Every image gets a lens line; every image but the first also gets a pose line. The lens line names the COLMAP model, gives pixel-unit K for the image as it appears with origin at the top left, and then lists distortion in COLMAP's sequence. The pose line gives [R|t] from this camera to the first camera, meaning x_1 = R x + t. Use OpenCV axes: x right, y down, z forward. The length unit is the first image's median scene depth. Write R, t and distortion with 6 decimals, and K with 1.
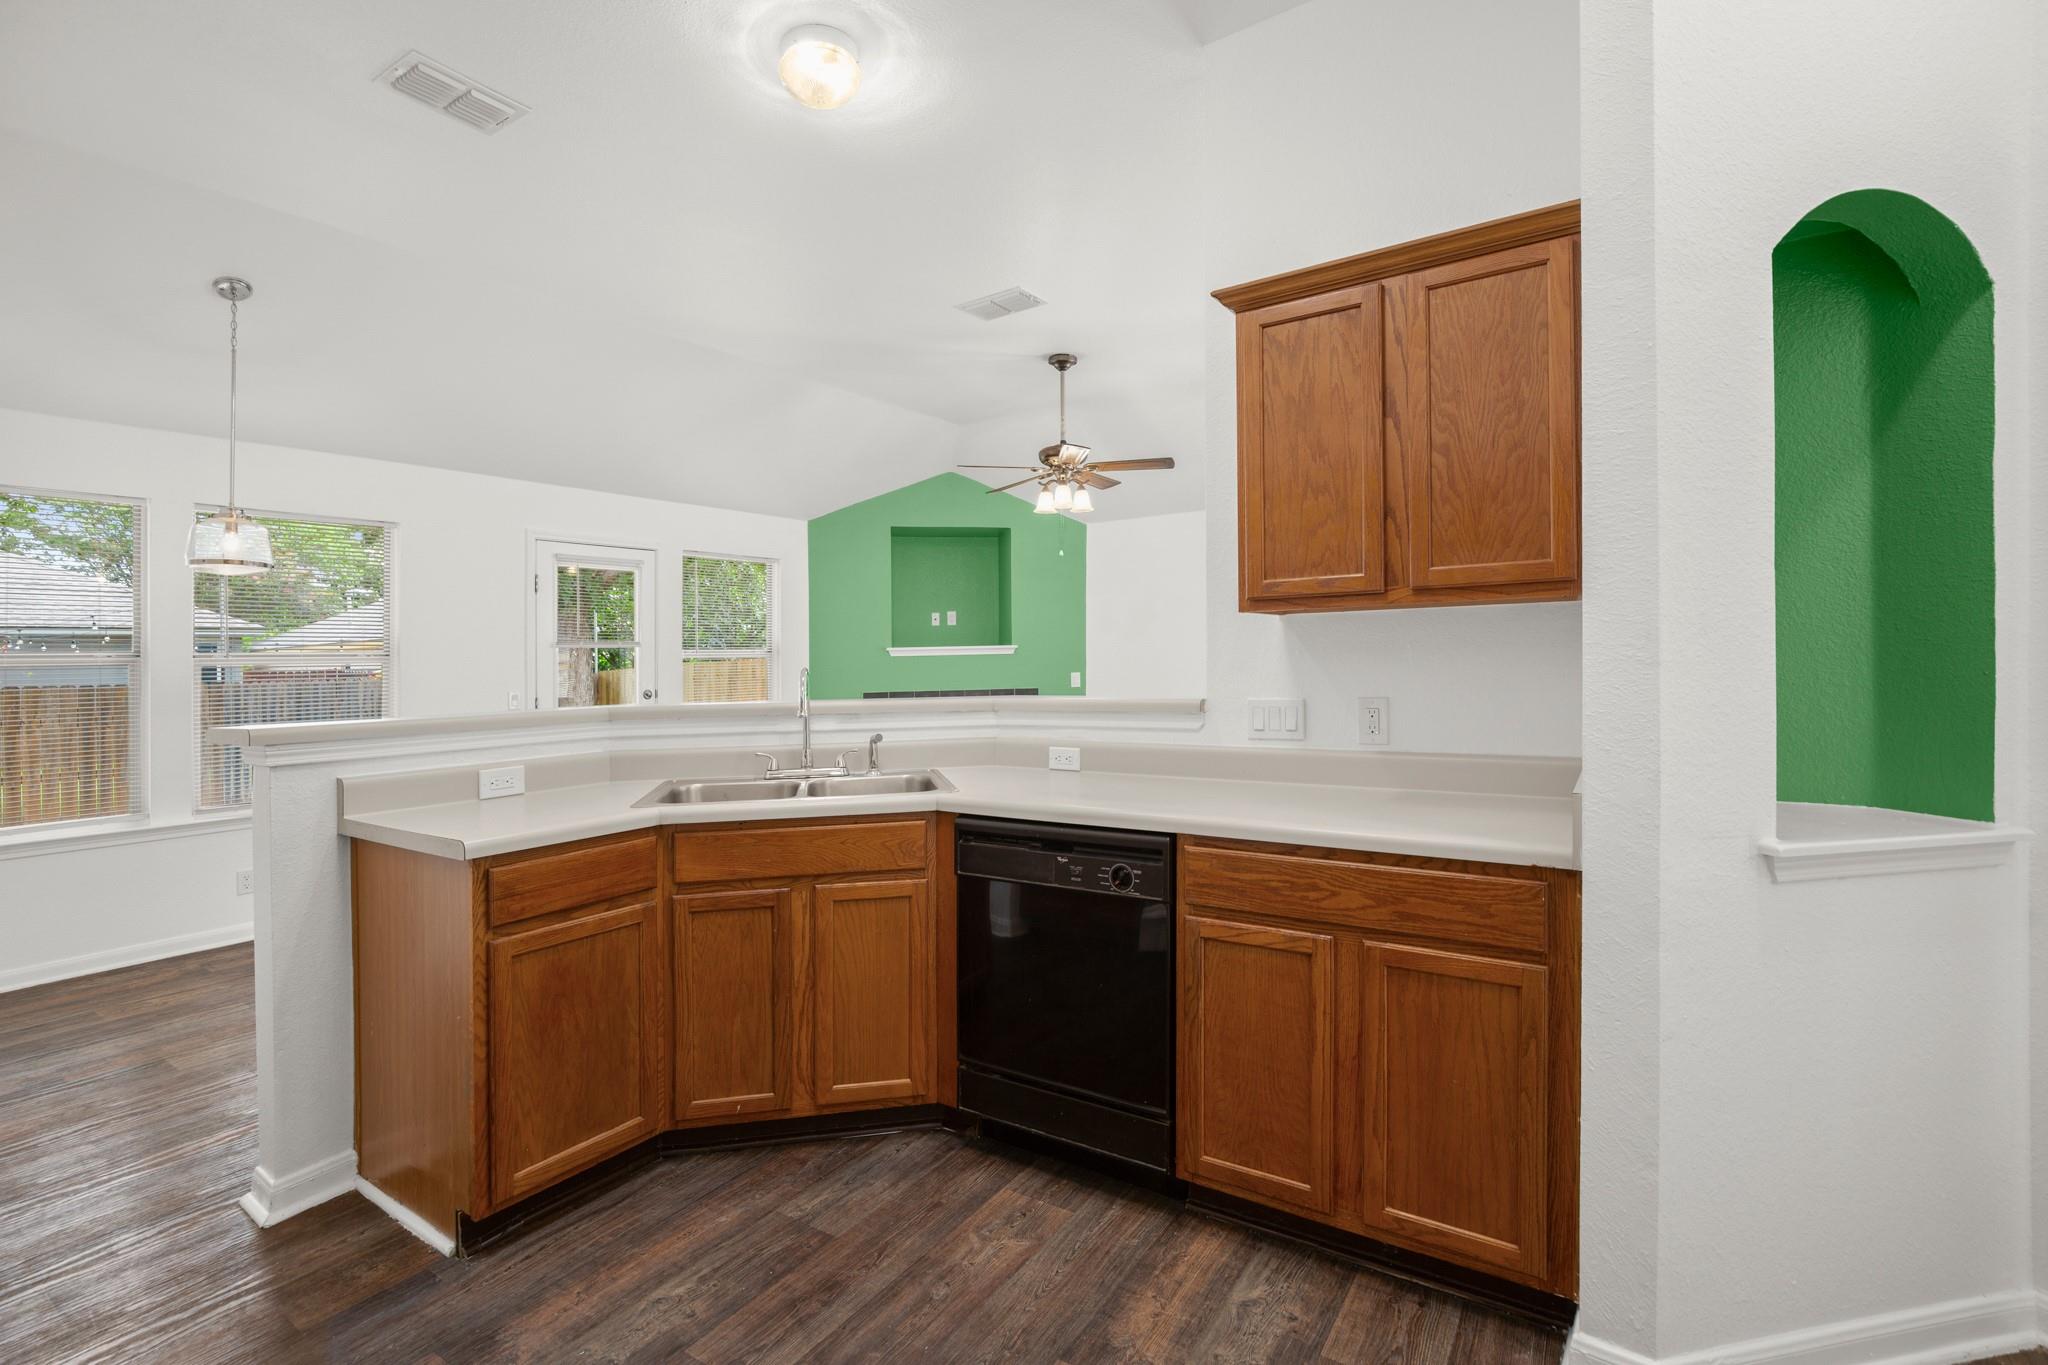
lens RADIAL K [[966.6, 0, 1023.2], [0, 966.6, 663.7], [0, 0, 1]] dist [0.000465, 0.000012]
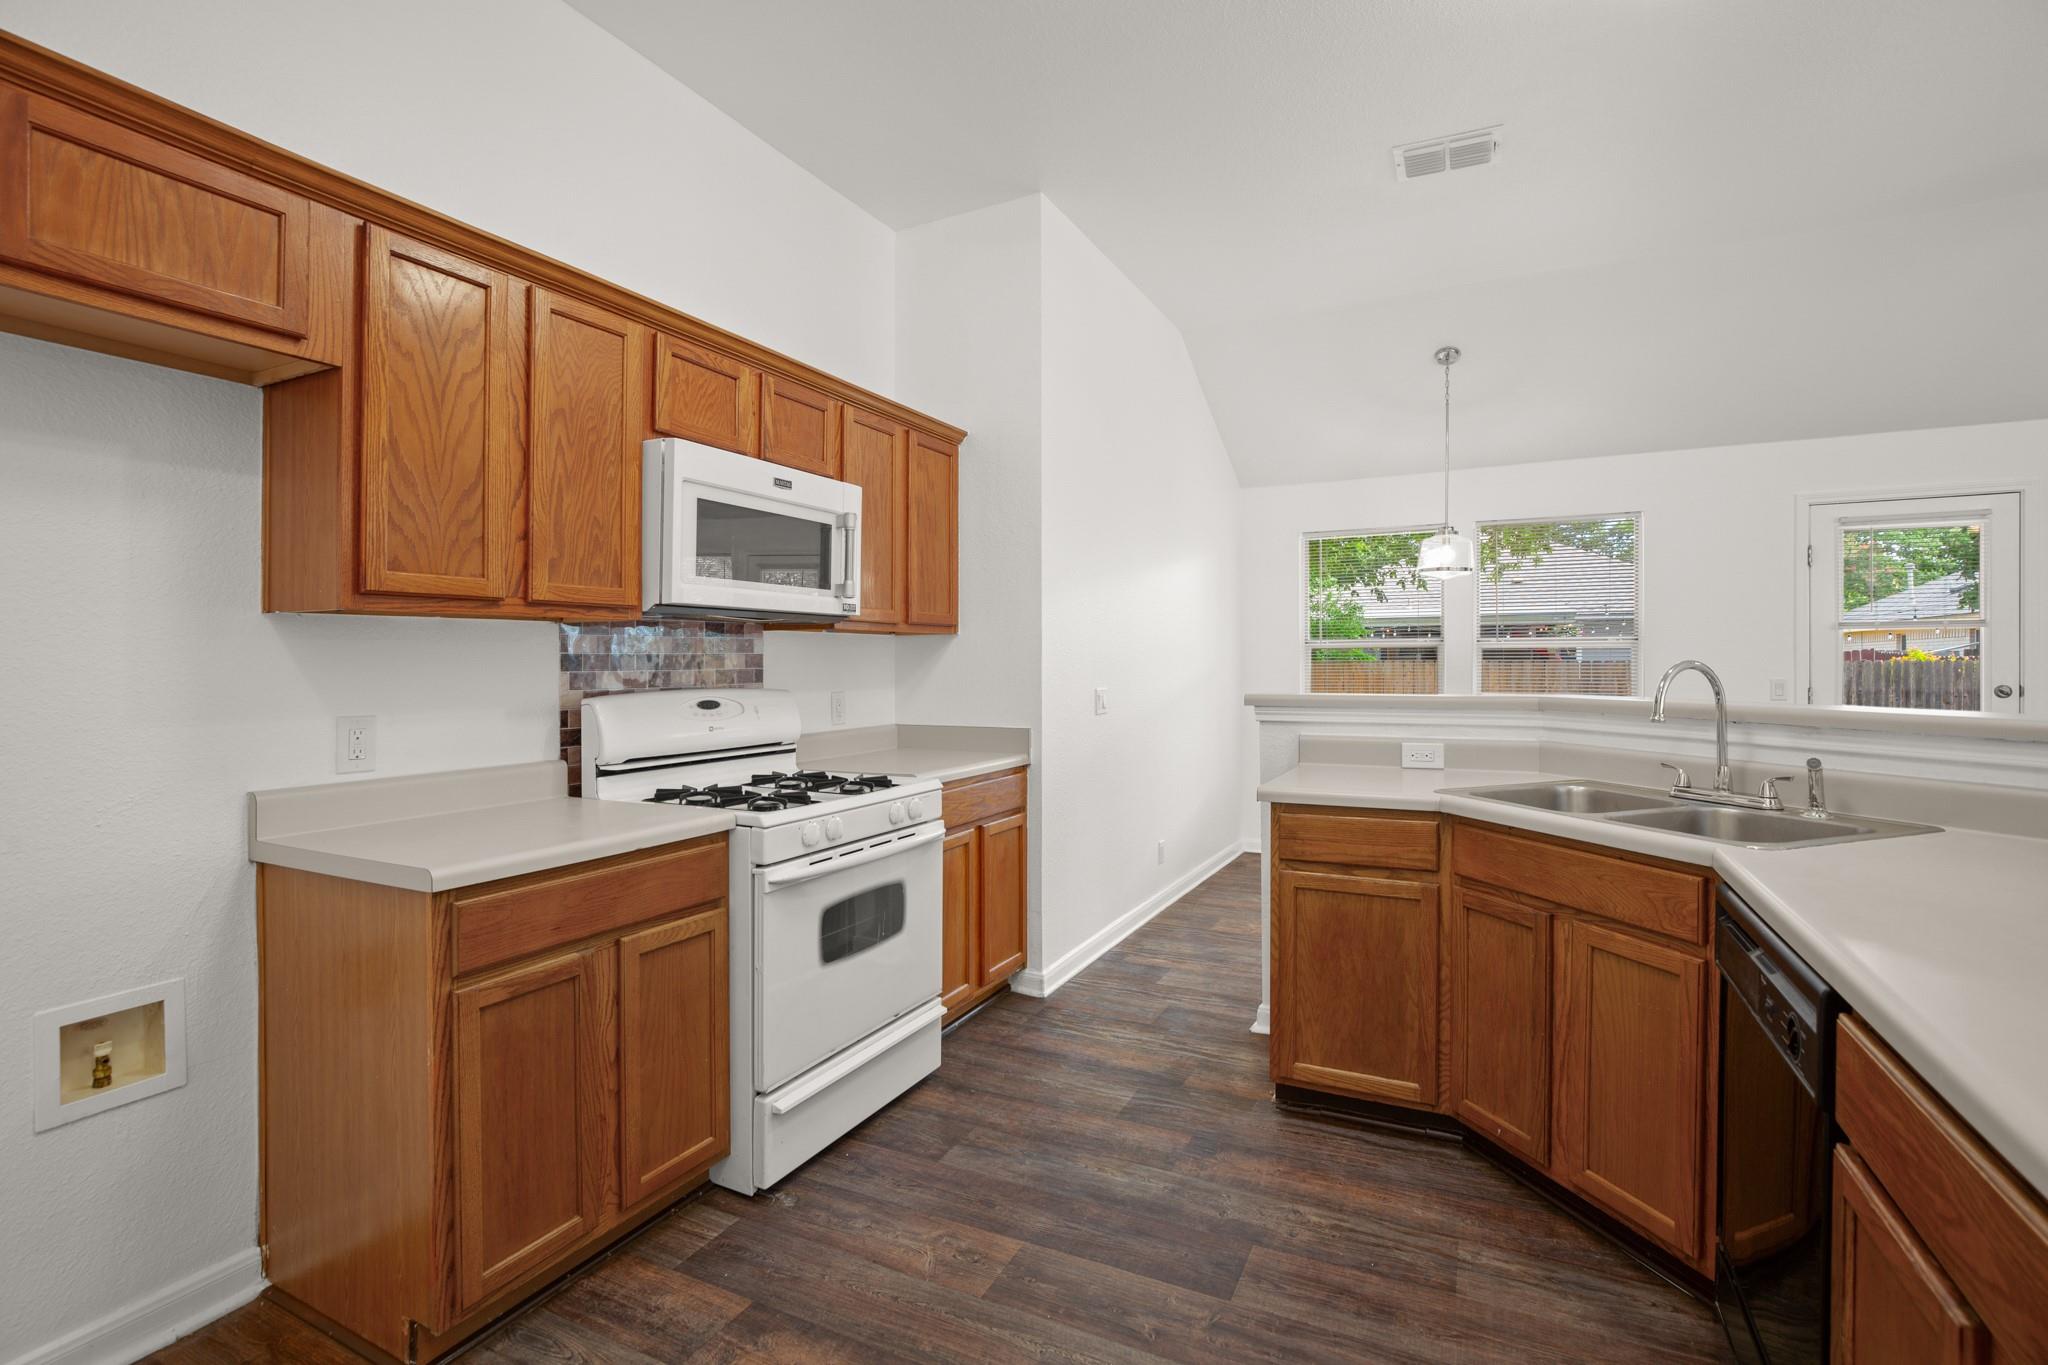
lens RADIAL K [[950.8, 0, 1024.1], [0, 950.8, 645.7], [0, 0, 1]] dist [-0.000304, 0.000230]
pose [[0.122105, 0.004864, -0.992505, 0.566952], [-0.001325, 0.999988, 0.004738, -0.012229], [0.992516, 0.000737, 0.122109, 0.443005]]
